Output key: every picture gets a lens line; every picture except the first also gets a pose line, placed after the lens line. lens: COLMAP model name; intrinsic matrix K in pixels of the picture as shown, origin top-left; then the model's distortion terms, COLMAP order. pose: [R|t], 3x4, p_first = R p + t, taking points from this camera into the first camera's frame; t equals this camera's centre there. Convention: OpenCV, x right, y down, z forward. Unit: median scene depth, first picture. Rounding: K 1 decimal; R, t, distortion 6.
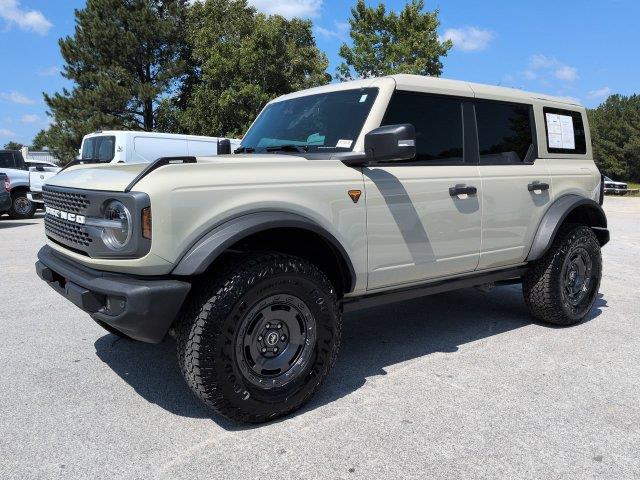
lens RADIAL K [[535.3, 0, 321.6], [0, 535.3, 229.4], [0, 0, 1]] dist [0.097281, -0.168520]
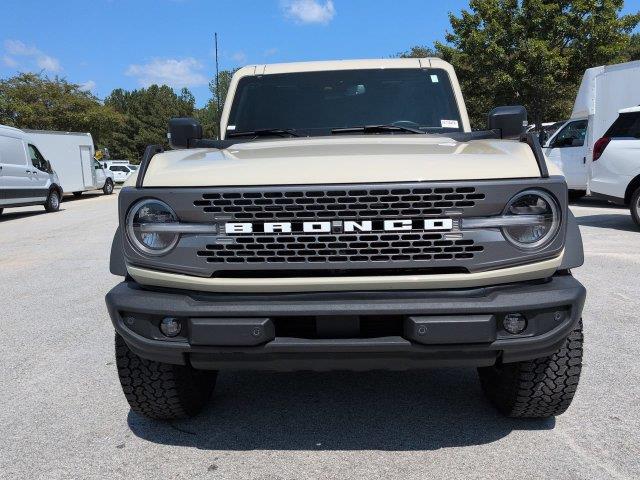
lens RADIAL K [[535.3, 0, 321.6], [0, 535.3, 229.4], [0, 0, 1]] dist [0.097281, -0.168520]
pose [[0.670456, -0.129954, 0.730480, -0.719334], [0.119468, 0.990603, 0.066579, -0.052189], [-0.732268, 0.042630, 0.679681, 0.428866]]
